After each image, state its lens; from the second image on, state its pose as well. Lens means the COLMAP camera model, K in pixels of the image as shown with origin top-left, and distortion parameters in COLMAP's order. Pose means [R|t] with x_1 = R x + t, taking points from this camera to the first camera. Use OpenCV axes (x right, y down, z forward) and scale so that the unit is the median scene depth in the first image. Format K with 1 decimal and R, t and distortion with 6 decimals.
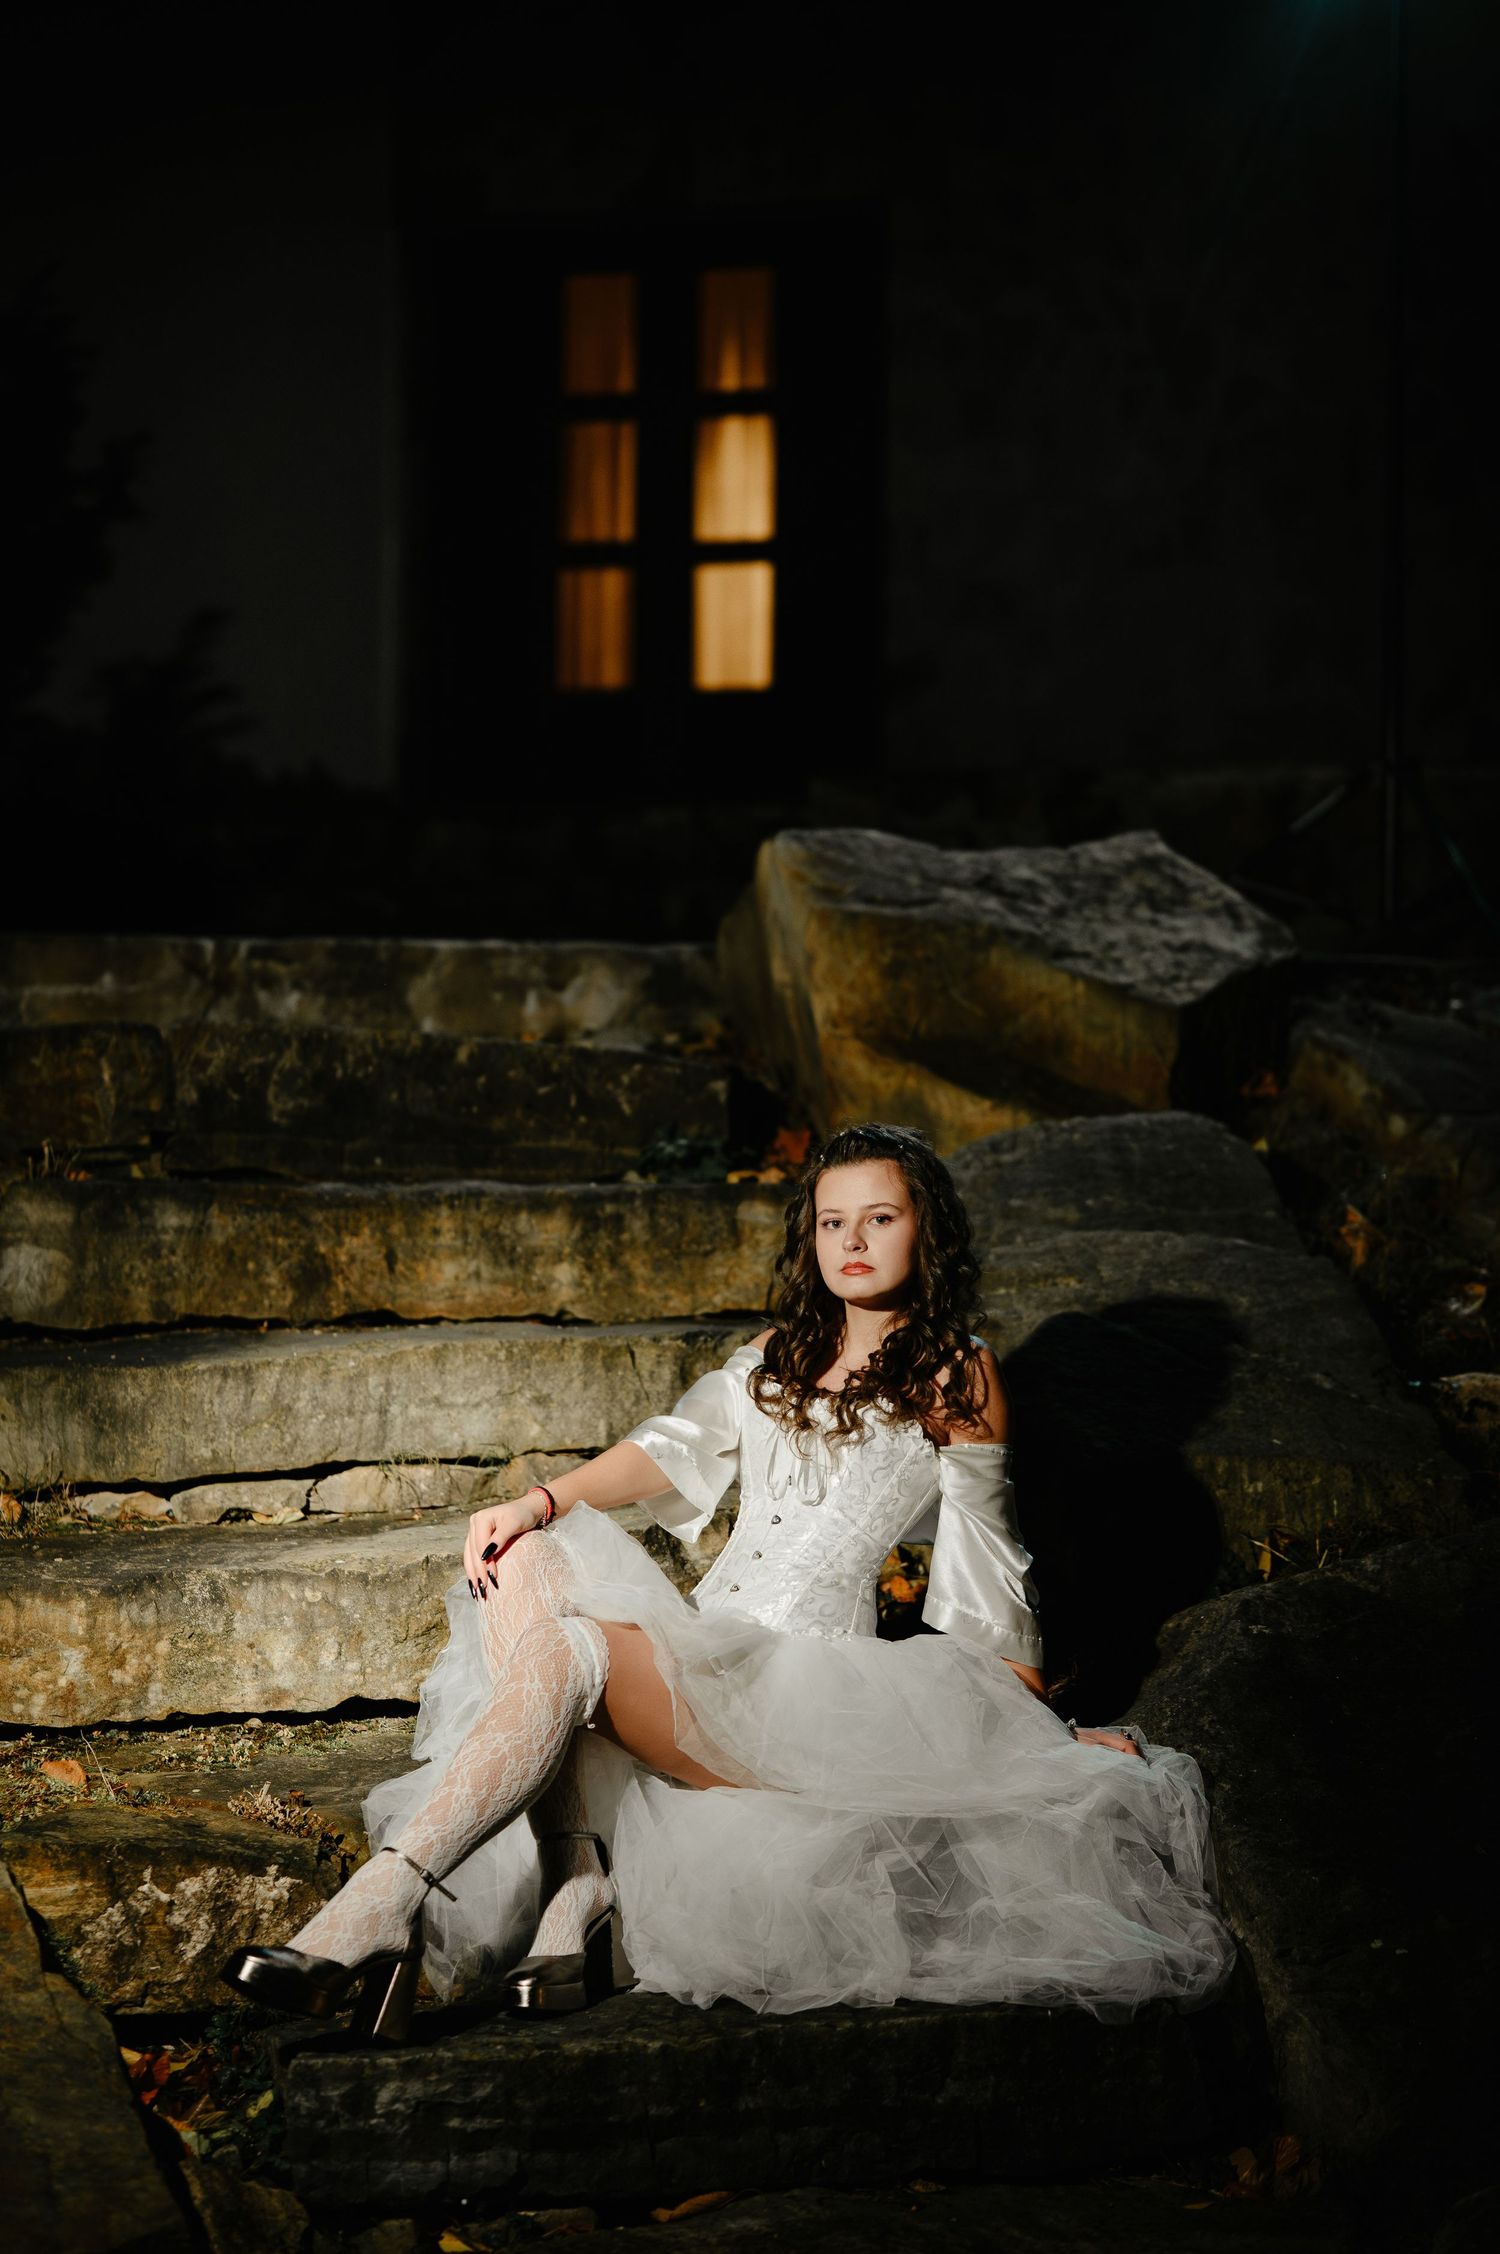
lens RADIAL K [[5492.3, 0, 750.0], [0, 5492.3, 1127.0], [0, 0, 1]] dist [0.004890, -0.203690]
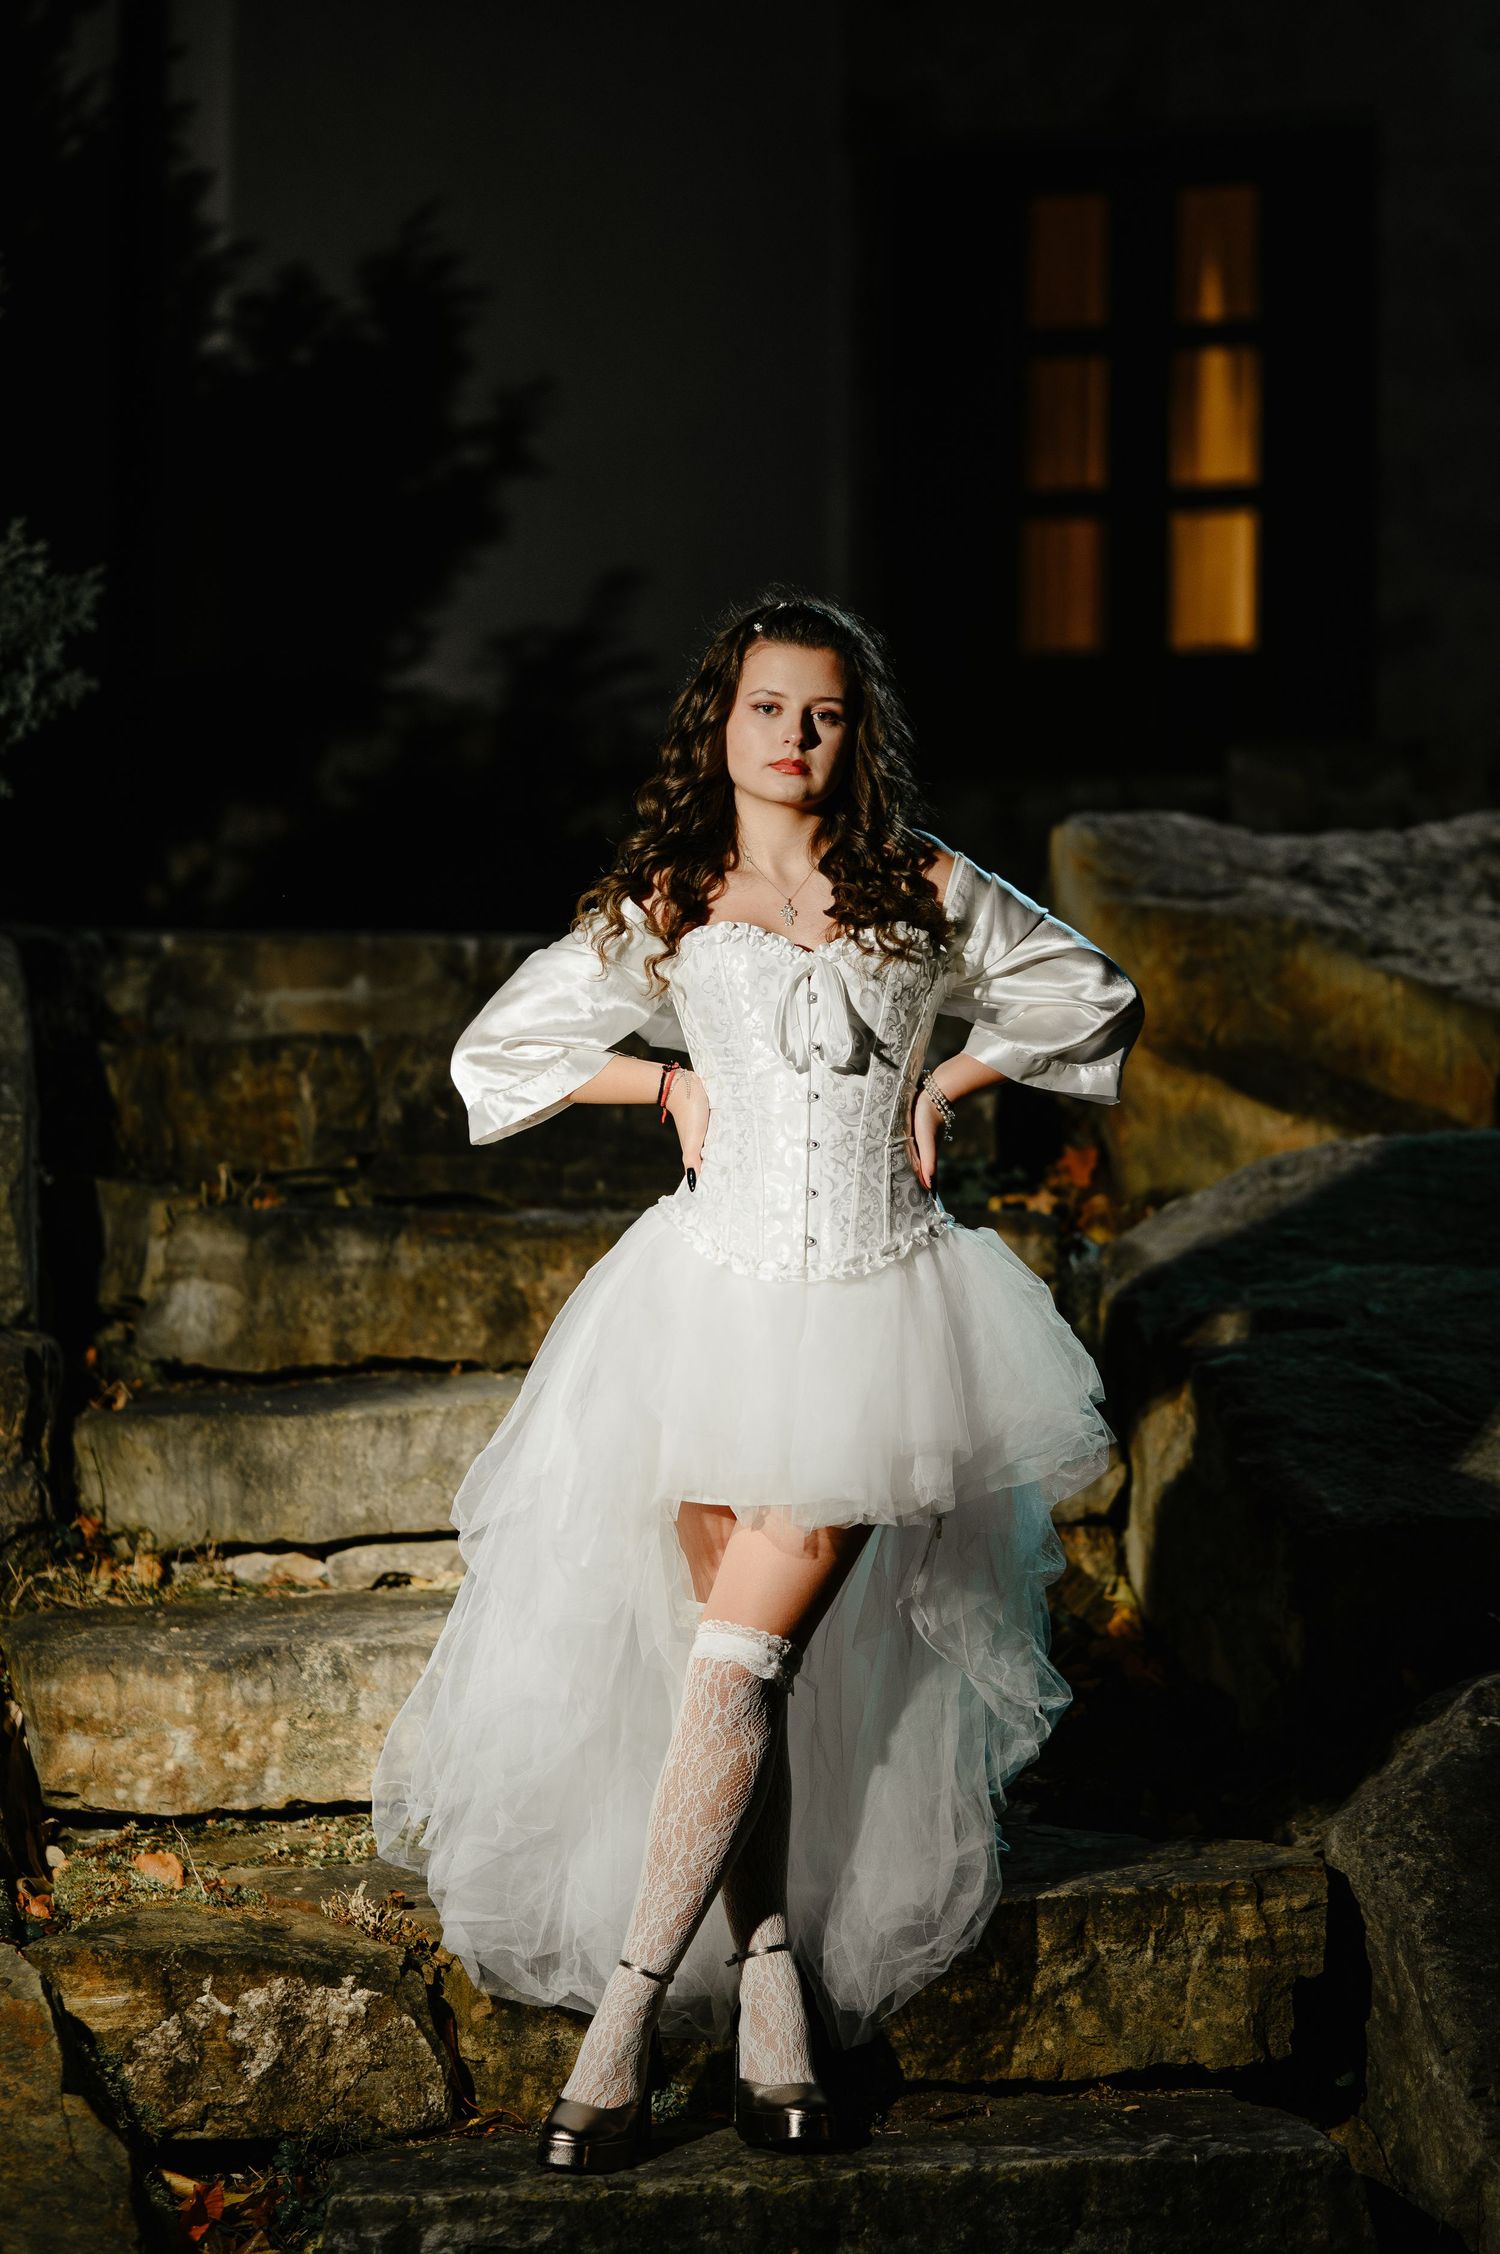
lens RADIAL K [[5928.2, 0, 881.6], [0, 5928.2, 1062.5], [0, 0, 1]] dist [0.085463, -1.210867]
pose [[0.992527, -0.003424, -0.121978, 0.101089], [0.002415, 0.999962, -0.008417, -0.005919], [0.122002, 0.008059, 0.992497, 0.036303]]
